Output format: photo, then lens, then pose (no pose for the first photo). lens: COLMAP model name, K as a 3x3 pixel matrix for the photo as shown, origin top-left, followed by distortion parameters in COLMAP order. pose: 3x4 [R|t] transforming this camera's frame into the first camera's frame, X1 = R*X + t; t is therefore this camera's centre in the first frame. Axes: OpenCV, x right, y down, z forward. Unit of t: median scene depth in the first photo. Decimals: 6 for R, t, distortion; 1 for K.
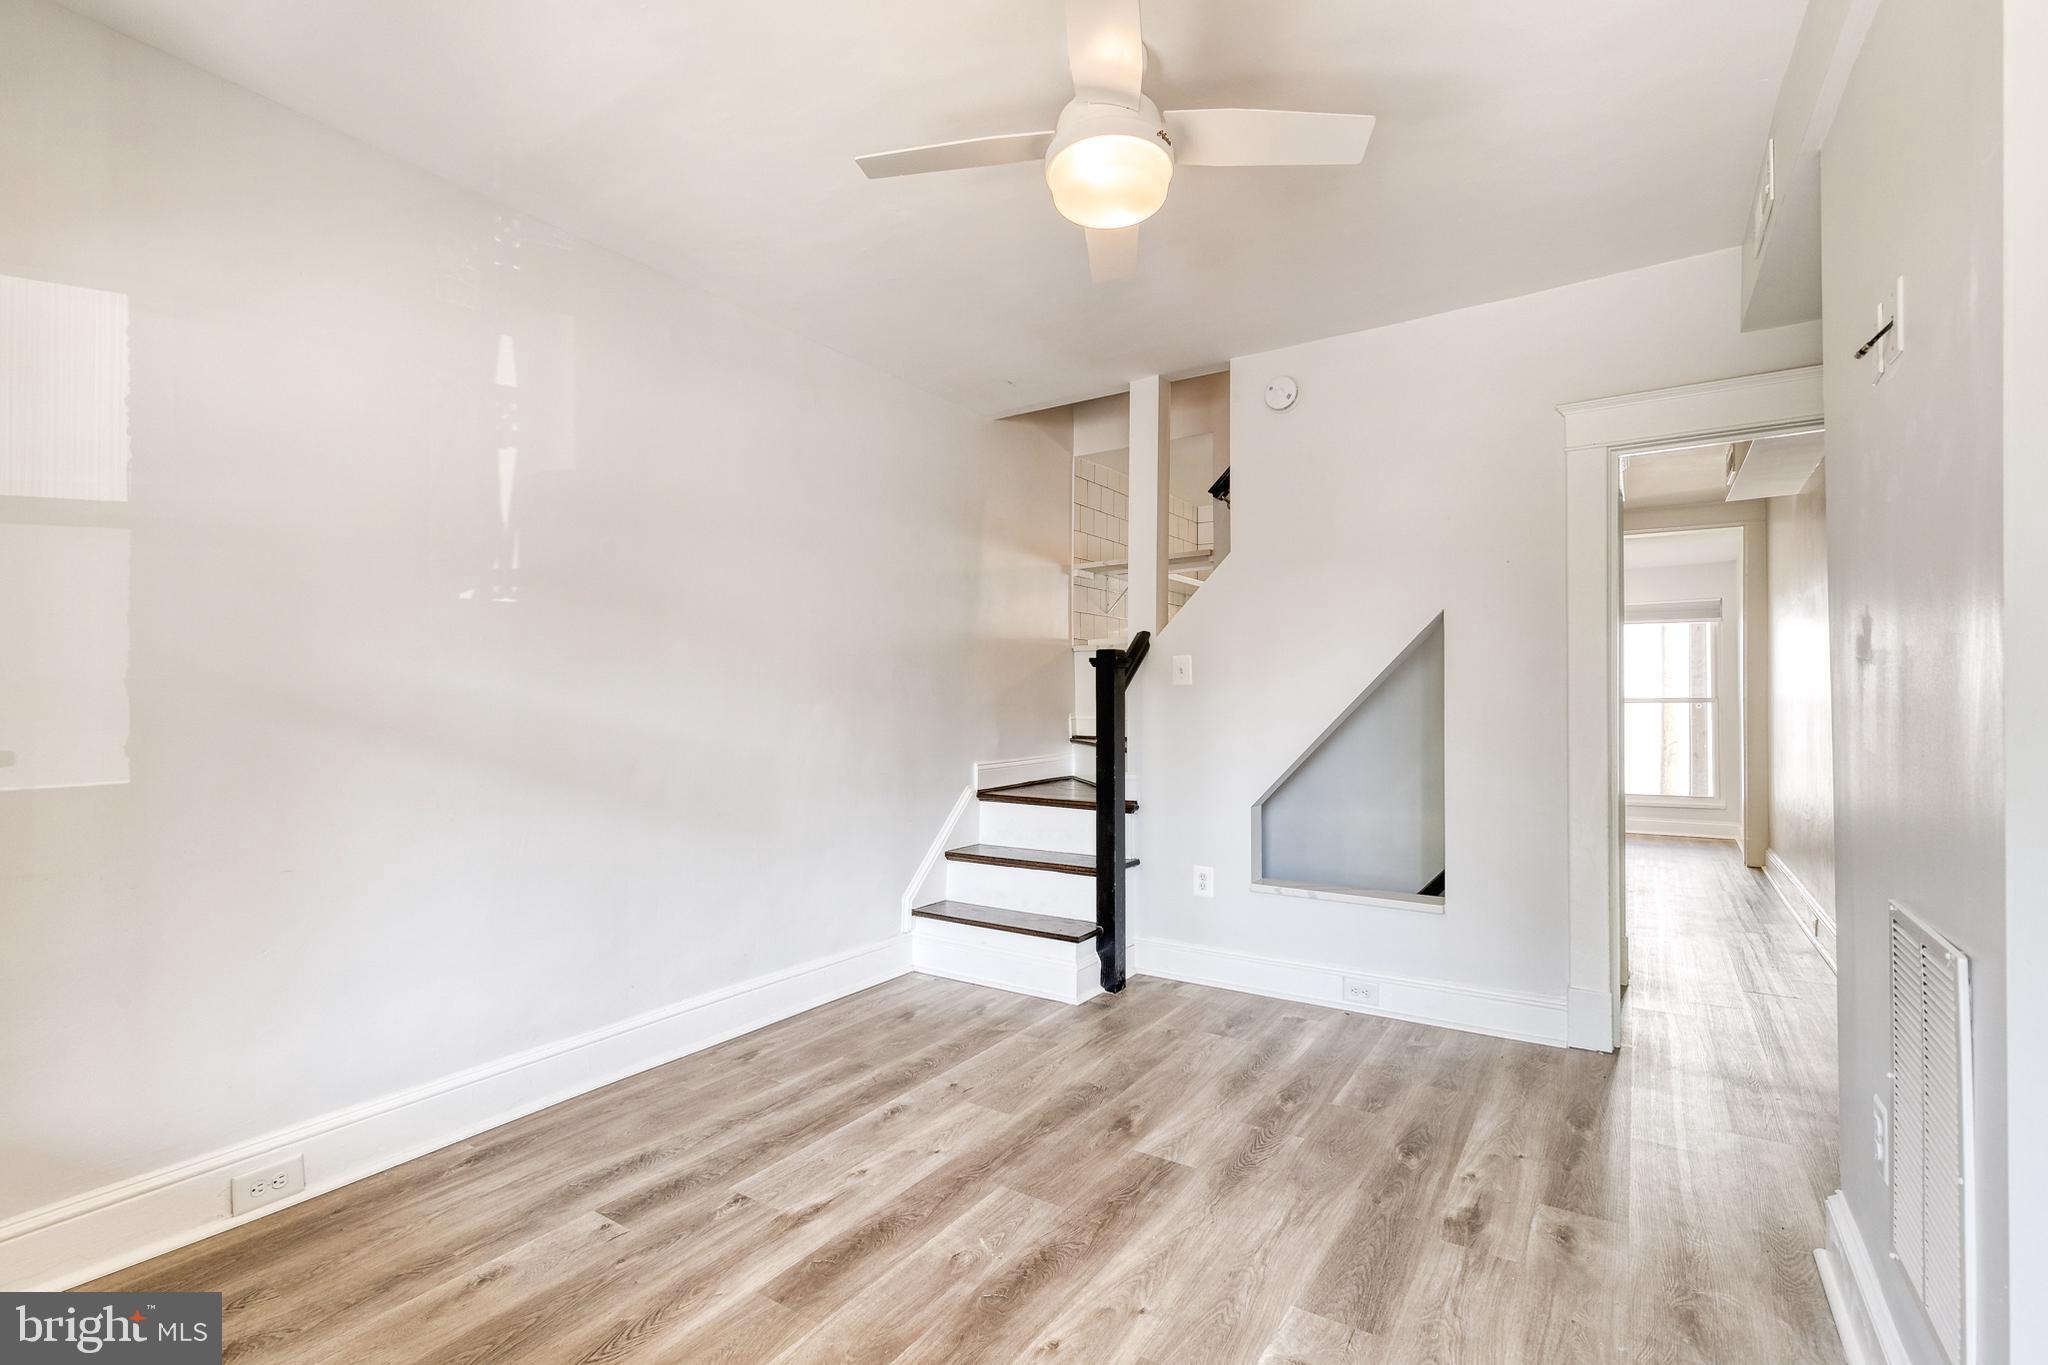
lens RADIAL K [[929.2, 0, 1037.9], [0, 929.2, 685.4], [0, 0, 1]] dist [0.008224, -0.003960]
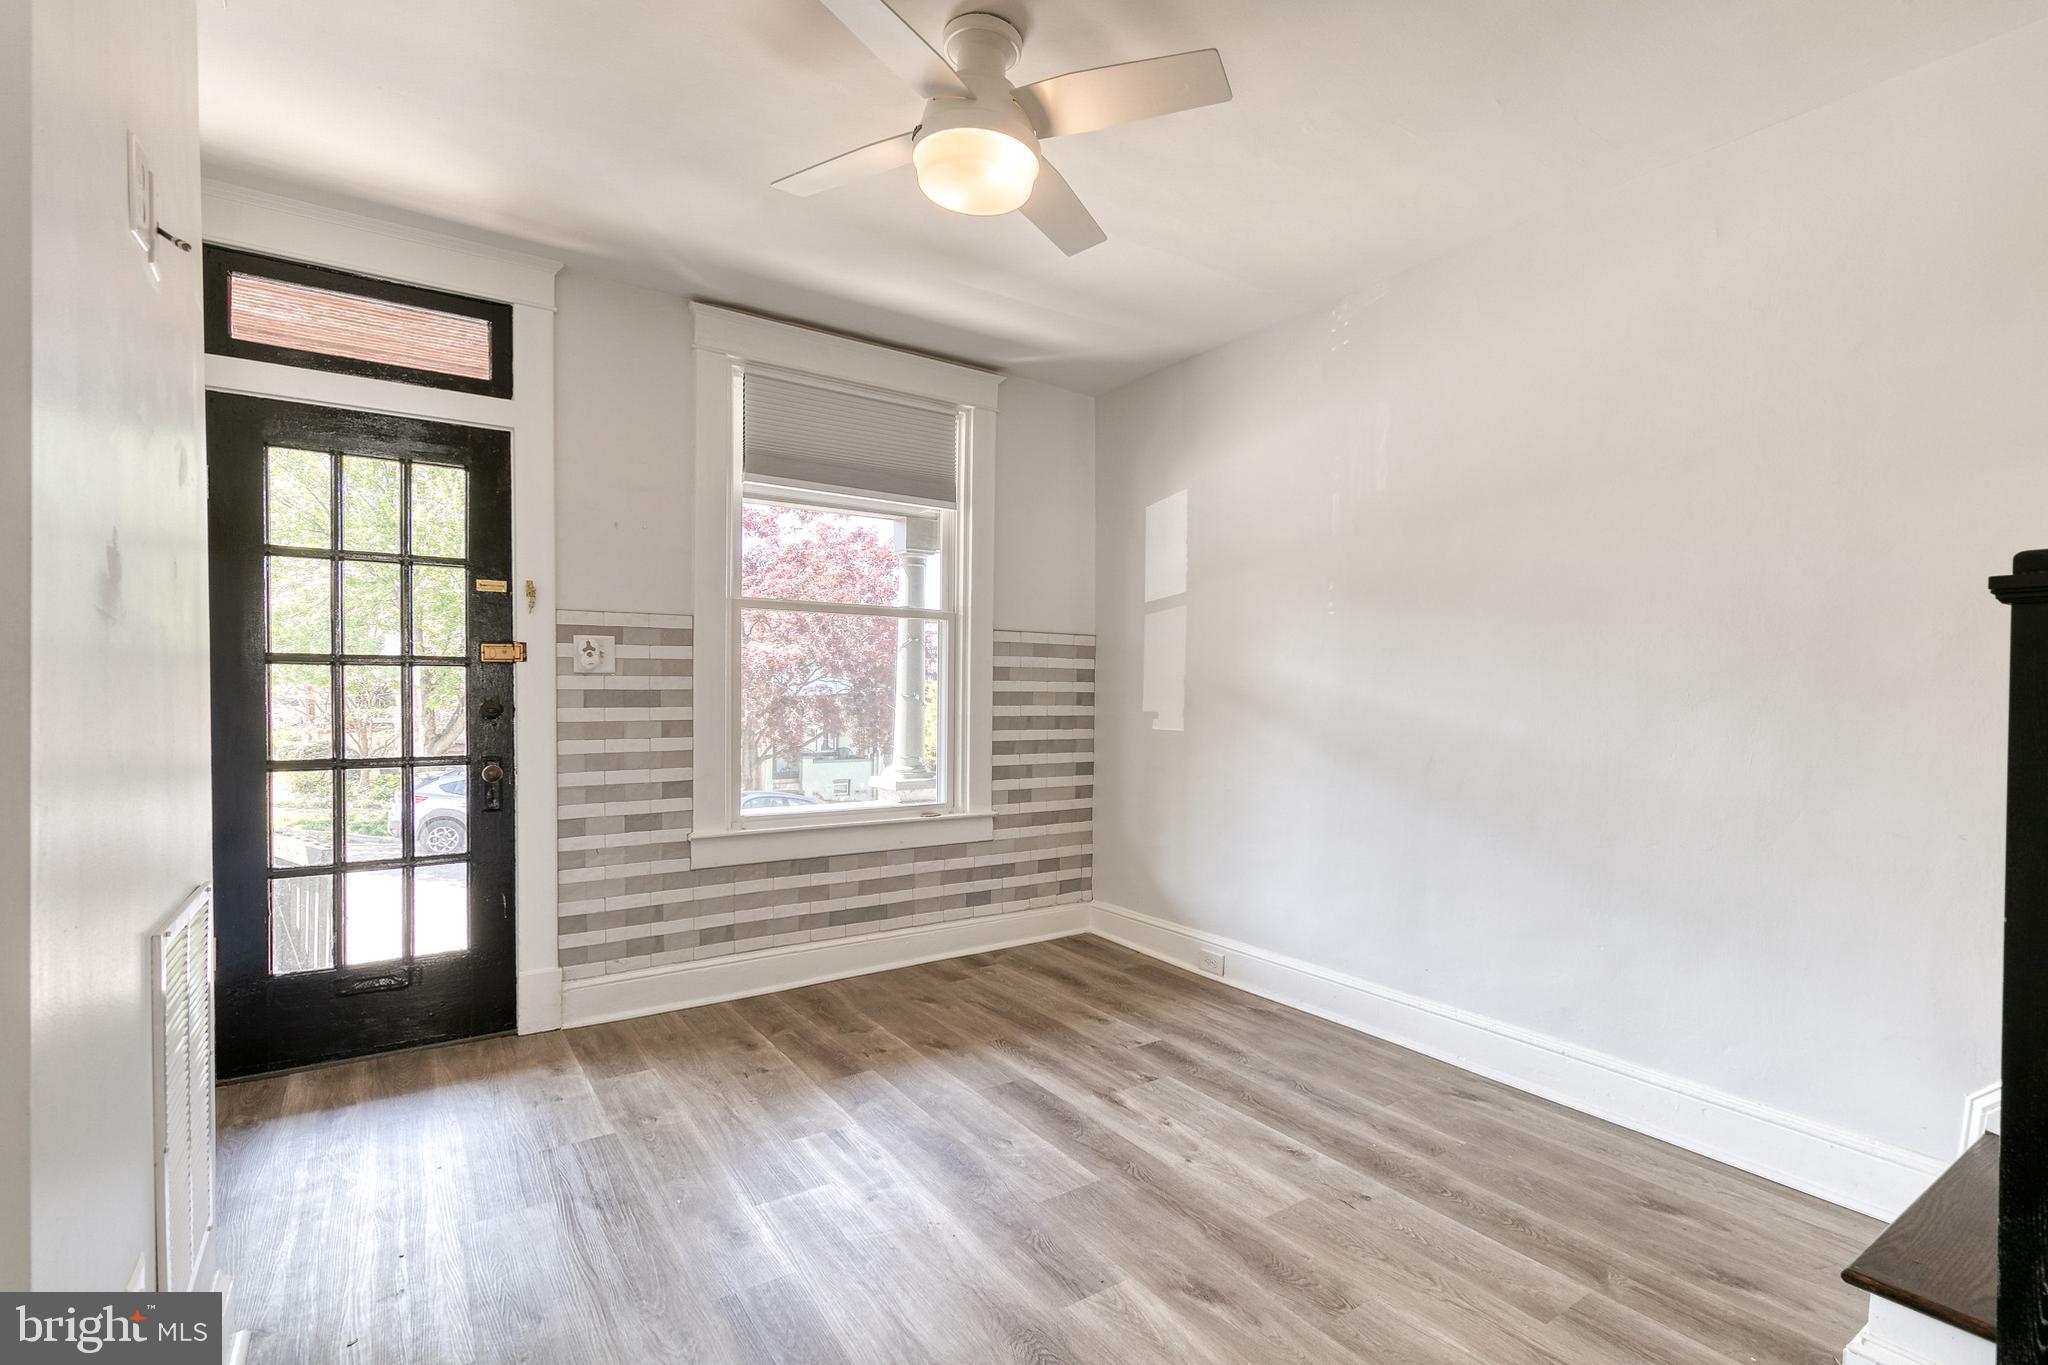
lens RADIAL K [[929.2, 0, 1031.5], [0, 929.2, 696.7], [0, 0, 1]] dist [0.008224, -0.003960]
pose [[-0.384490, 0.005908, -0.923110, 0.785858], [0.008534, 0.999960, 0.002846, 0.017761], [0.923090, -0.006784, -0.384525, 1.149099]]
